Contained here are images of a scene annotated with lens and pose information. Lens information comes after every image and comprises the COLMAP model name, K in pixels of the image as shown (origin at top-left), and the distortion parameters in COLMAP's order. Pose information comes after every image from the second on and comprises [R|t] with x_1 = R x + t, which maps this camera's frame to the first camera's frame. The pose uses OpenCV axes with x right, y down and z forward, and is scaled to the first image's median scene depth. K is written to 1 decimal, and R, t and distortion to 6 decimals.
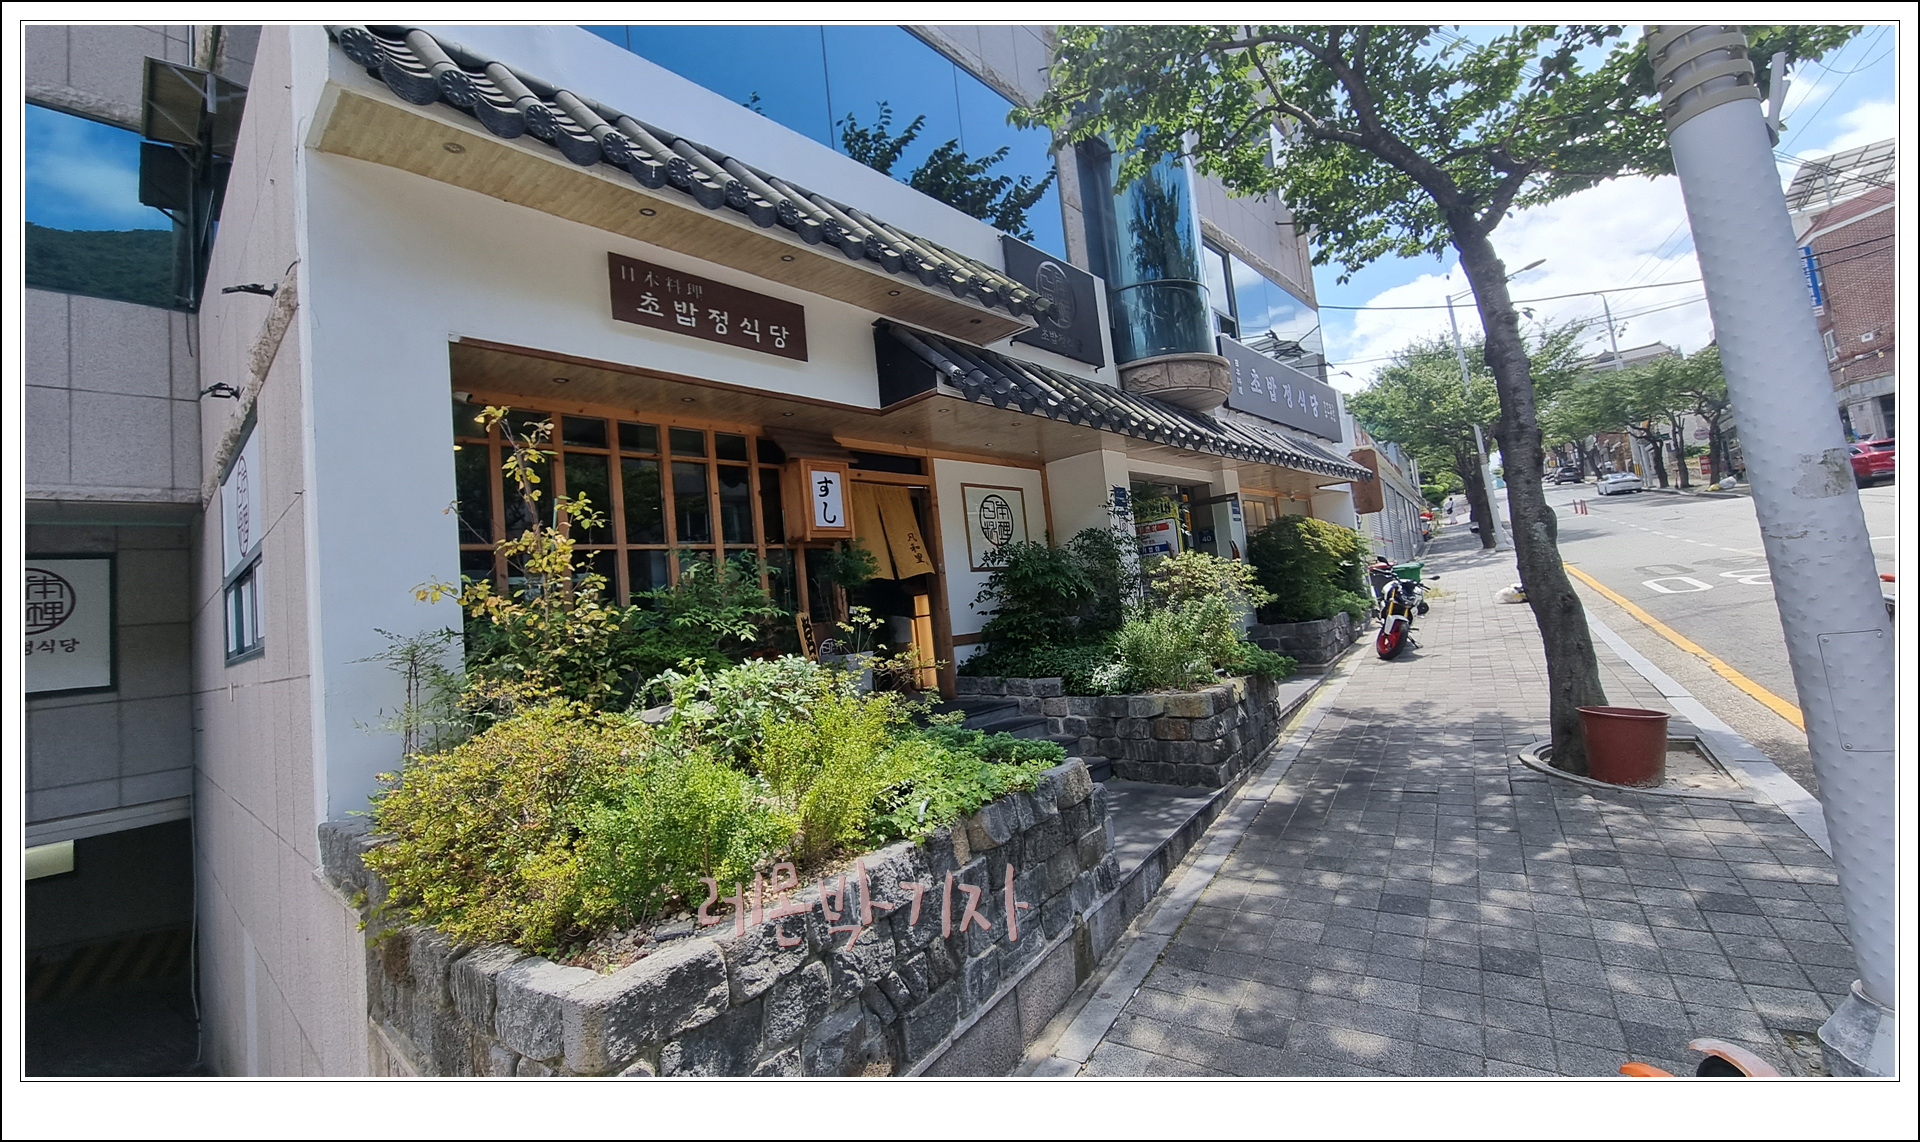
lens RADIAL K [[766.3, 0, 952.1], [0, 766.3, 556.2], [0, 0, 1]] dist [-0.004534, -0.000142]
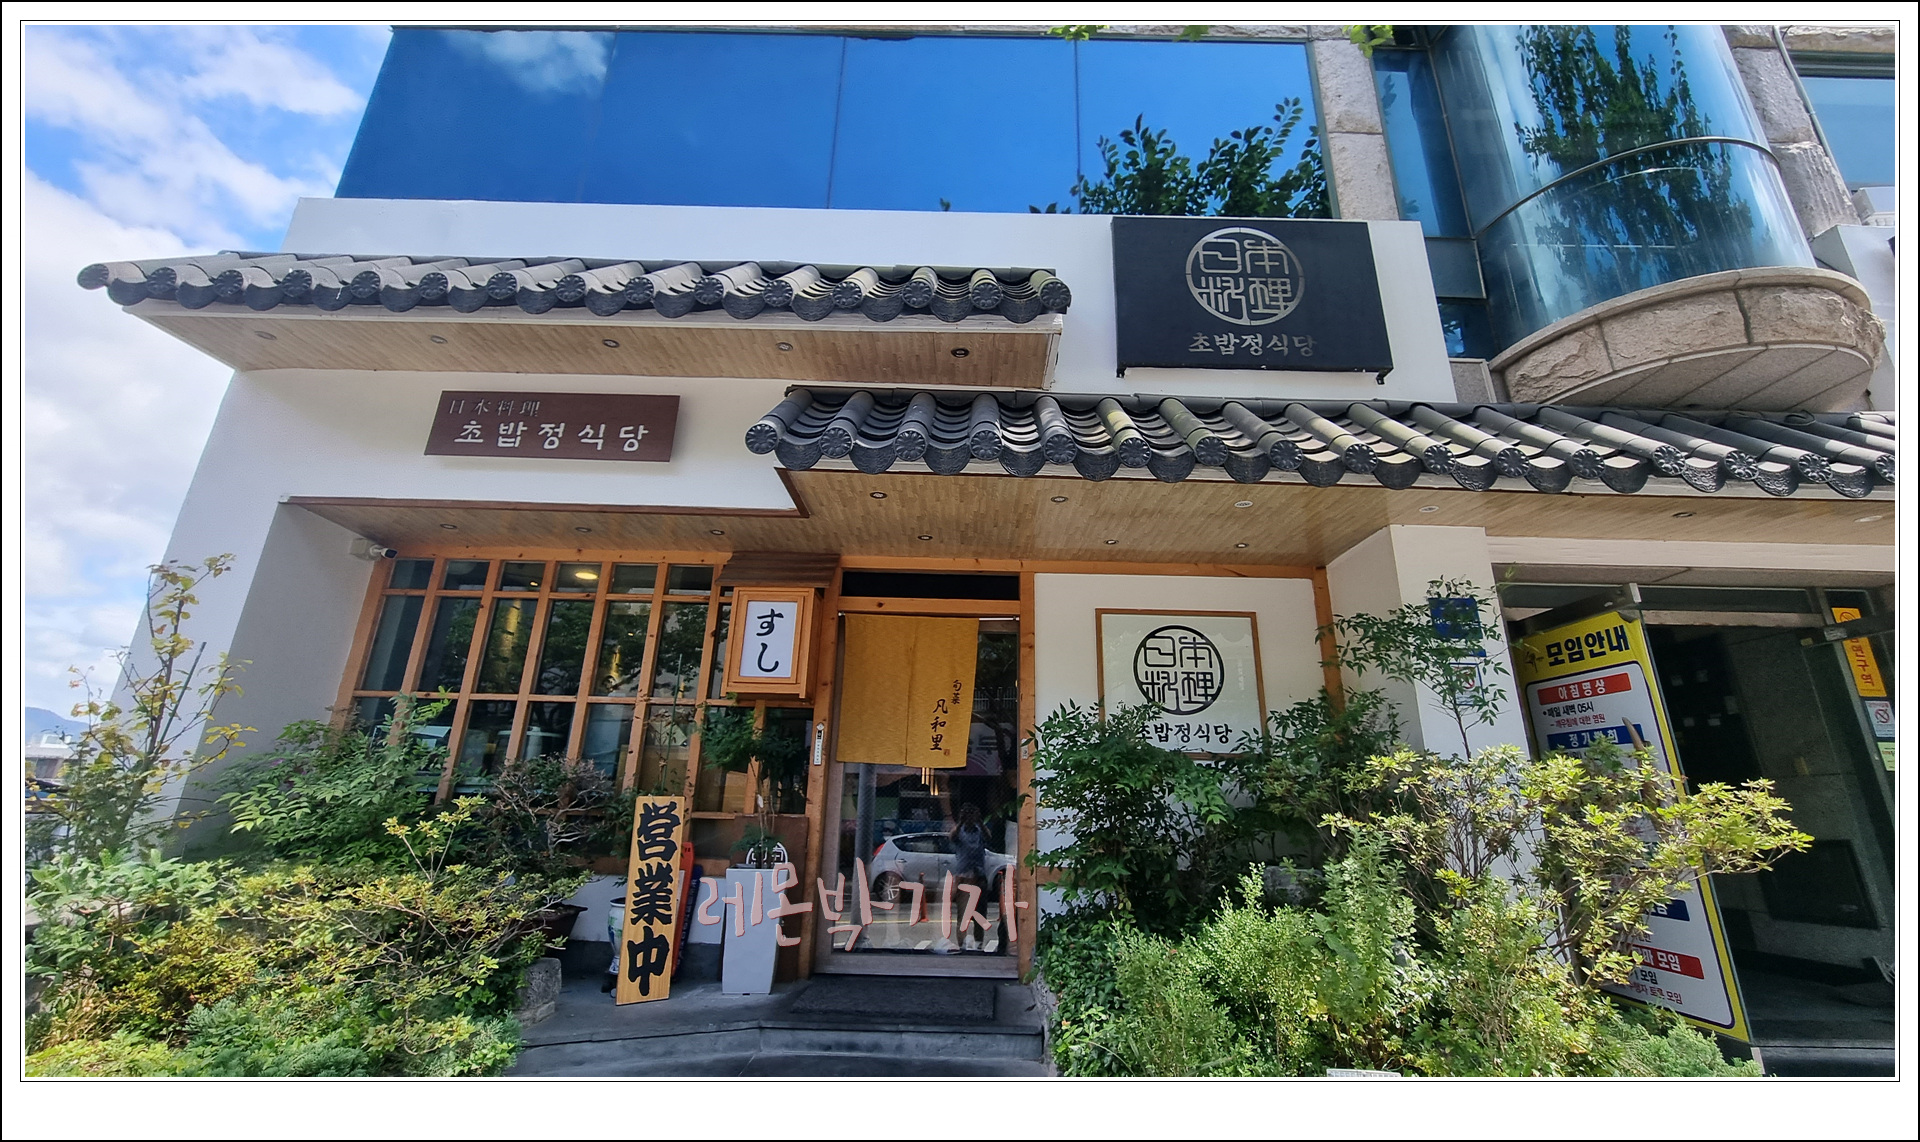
lens RADIAL K [[766.3, 0, 963.7], [0, 766.3, 560.7], [0, 0, 1]] dist [-0.004534, -0.000142]
pose [[0.672686, -0.109234, -0.731821, 0.514095], [-0.036429, 0.982954, -0.180204, -0.023289], [0.739031, 0.147880, 0.657240, 0.654006]]
